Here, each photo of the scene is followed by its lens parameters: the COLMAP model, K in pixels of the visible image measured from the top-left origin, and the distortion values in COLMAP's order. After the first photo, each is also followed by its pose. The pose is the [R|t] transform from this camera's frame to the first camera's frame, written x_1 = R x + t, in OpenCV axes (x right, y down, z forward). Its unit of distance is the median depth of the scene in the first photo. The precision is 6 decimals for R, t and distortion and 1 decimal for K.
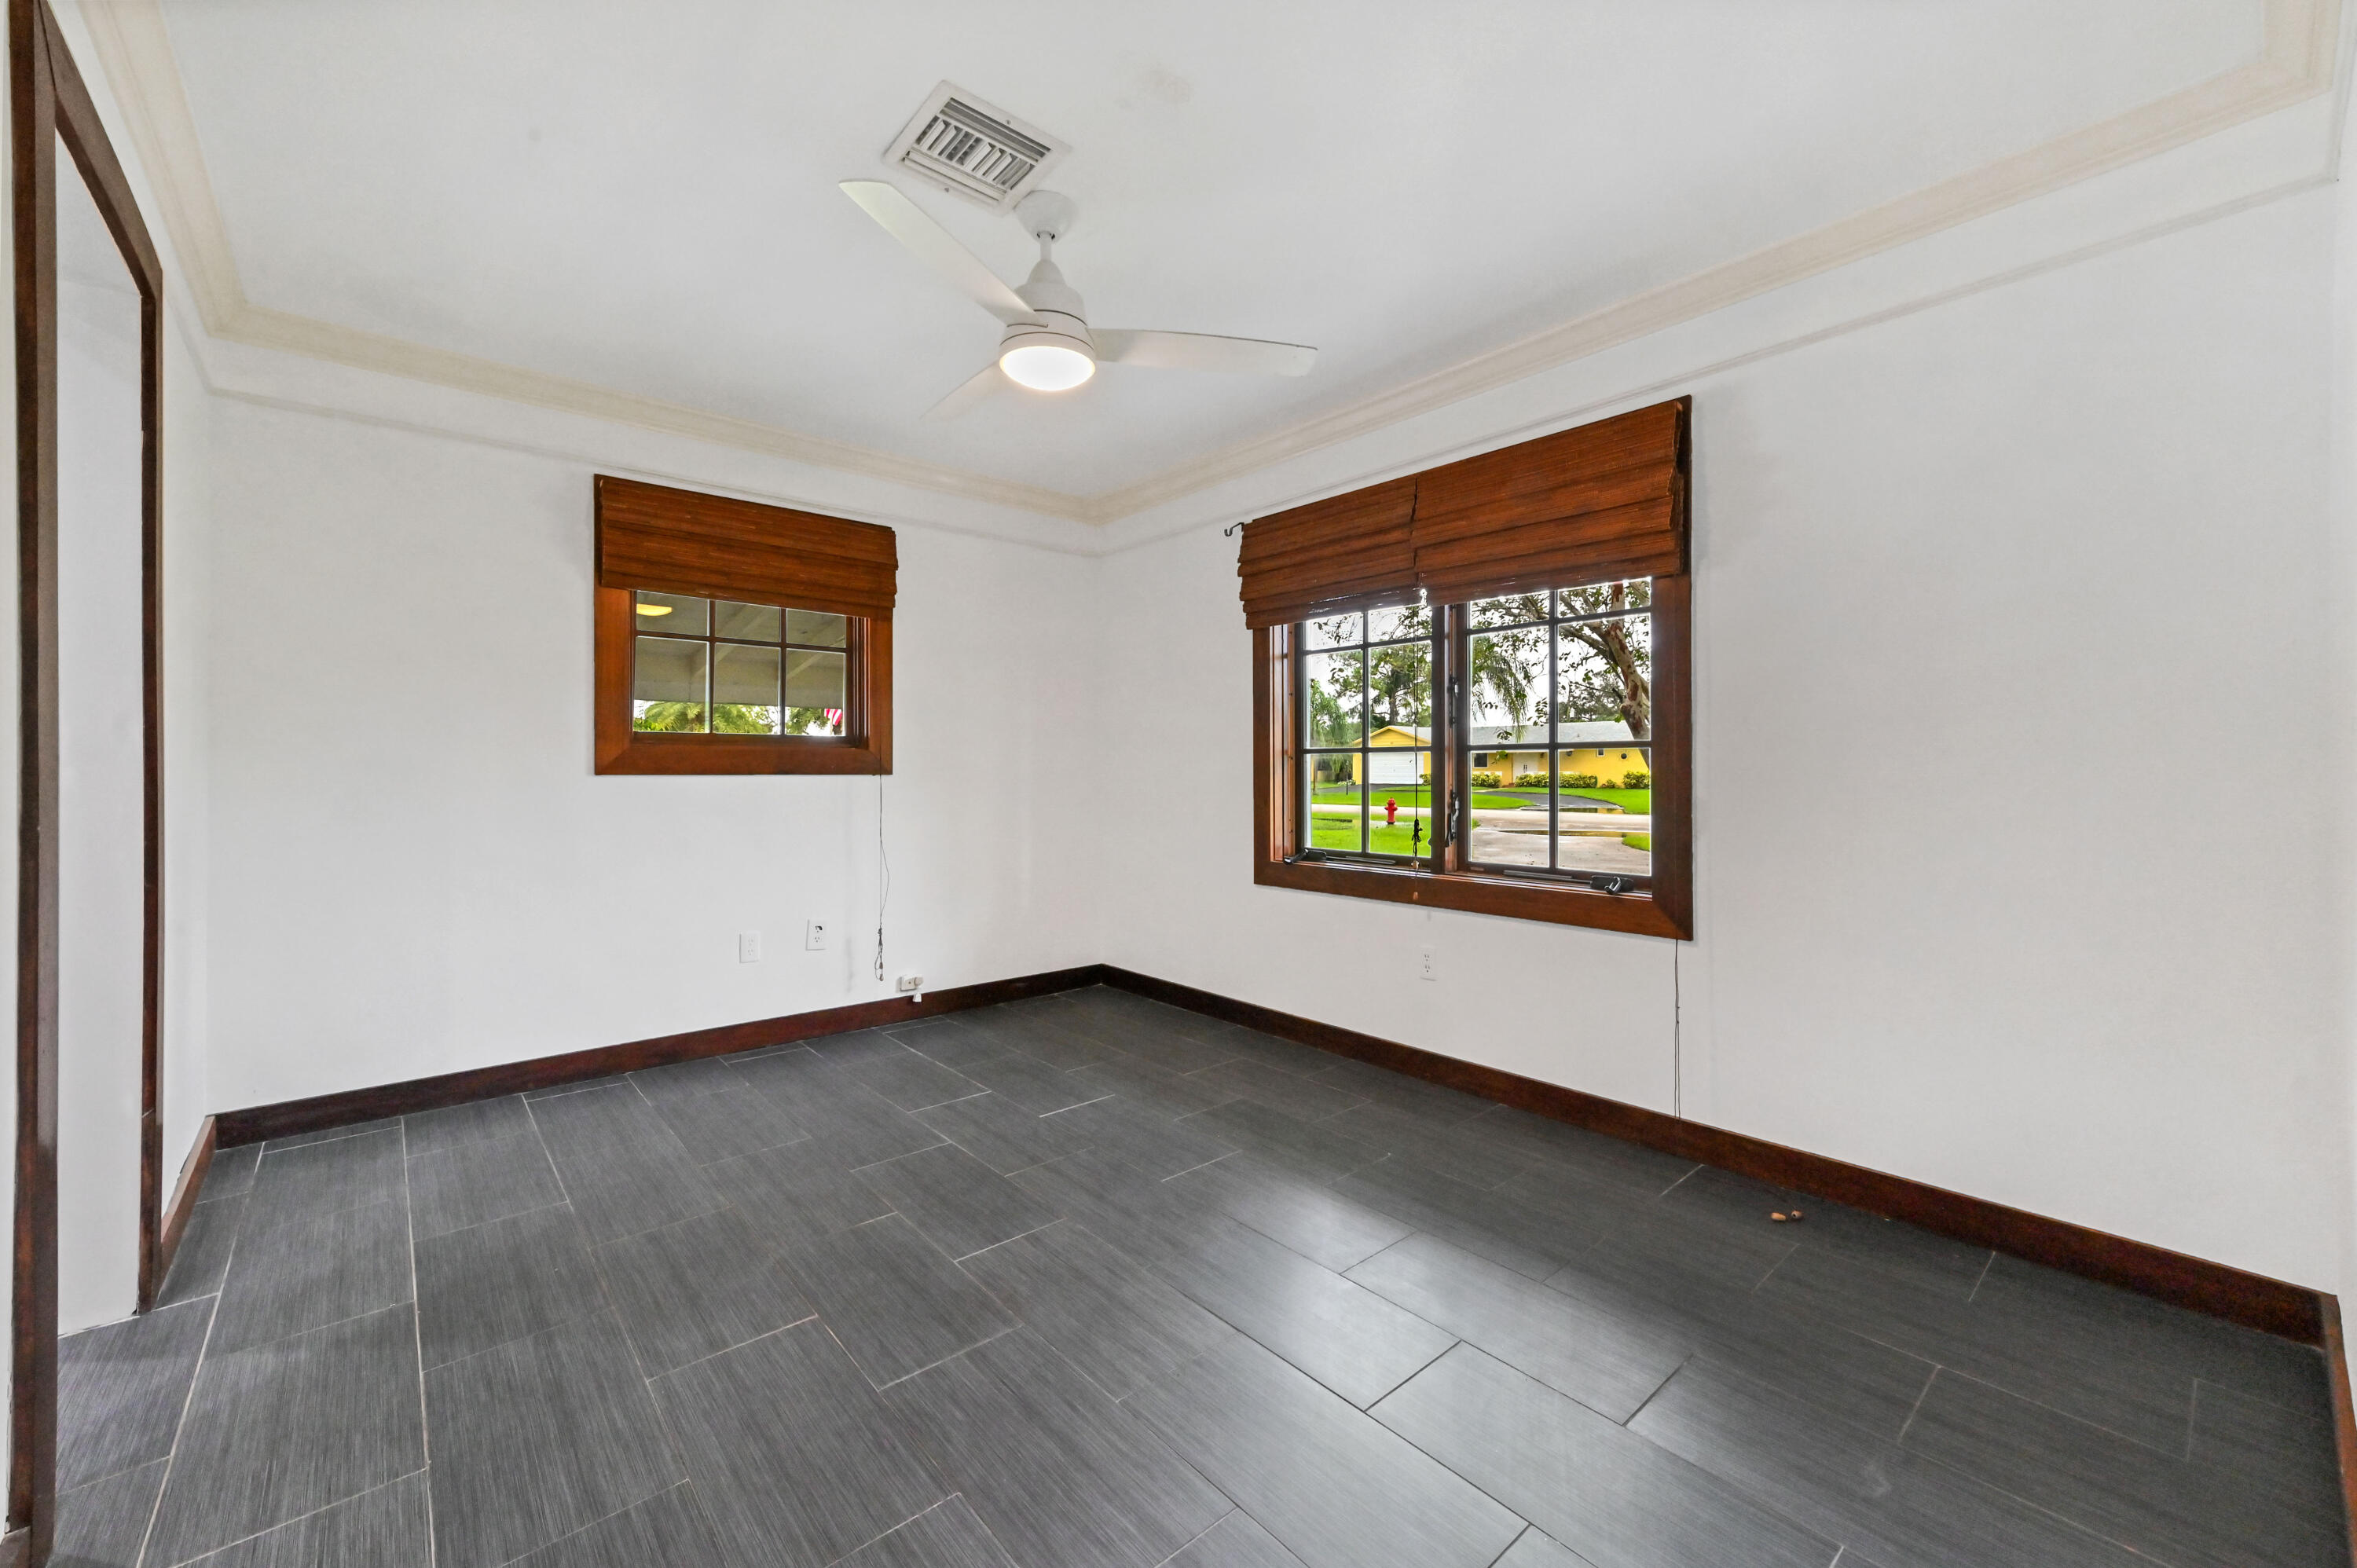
lens RADIAL K [[926.5, 0, 1183.7], [0, 926.5, 720.3], [0, 0, 1]] dist [0.013296, -0.000817]
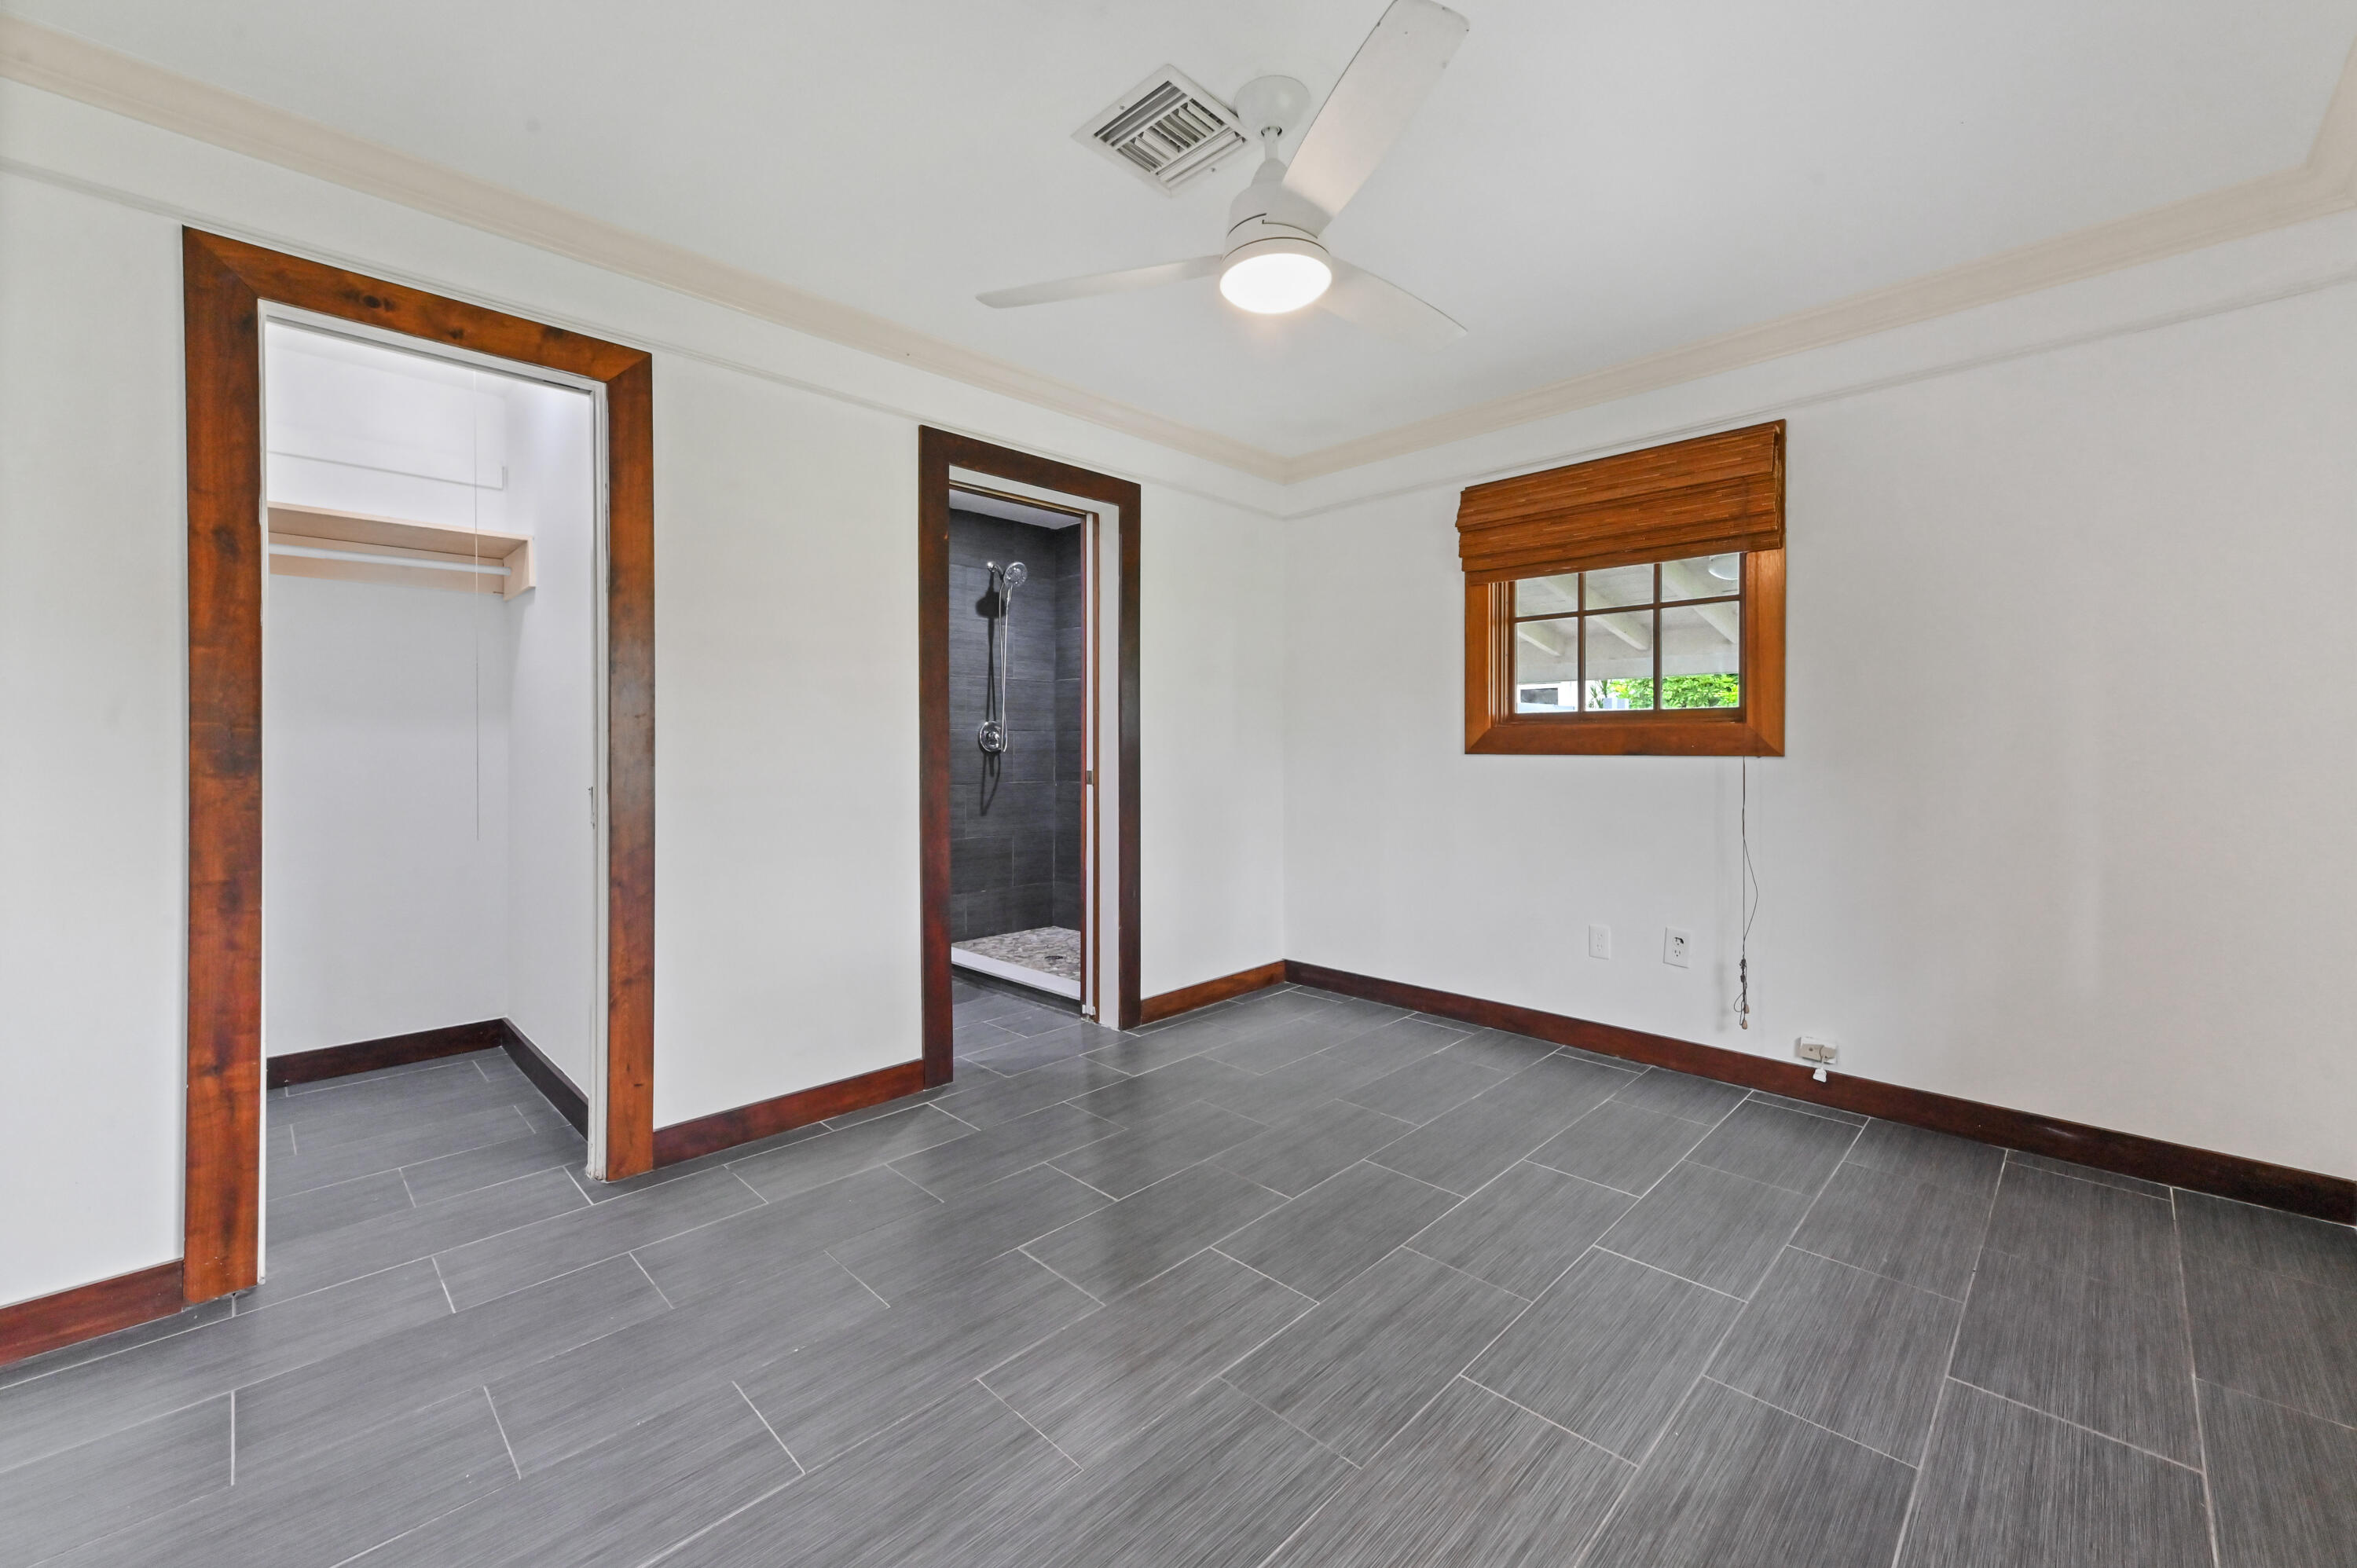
lens RADIAL K [[926.5, 0, 1178.4], [0, 926.5, 723.6], [0, 0, 1]] dist [0.013296, -0.000817]
pose [[0.071314, -0.025993, -0.997115, 0.448840], [0.054171, 0.998286, -0.022149, 0.025956], [0.995982, -0.052435, 0.072600, 0.549351]]
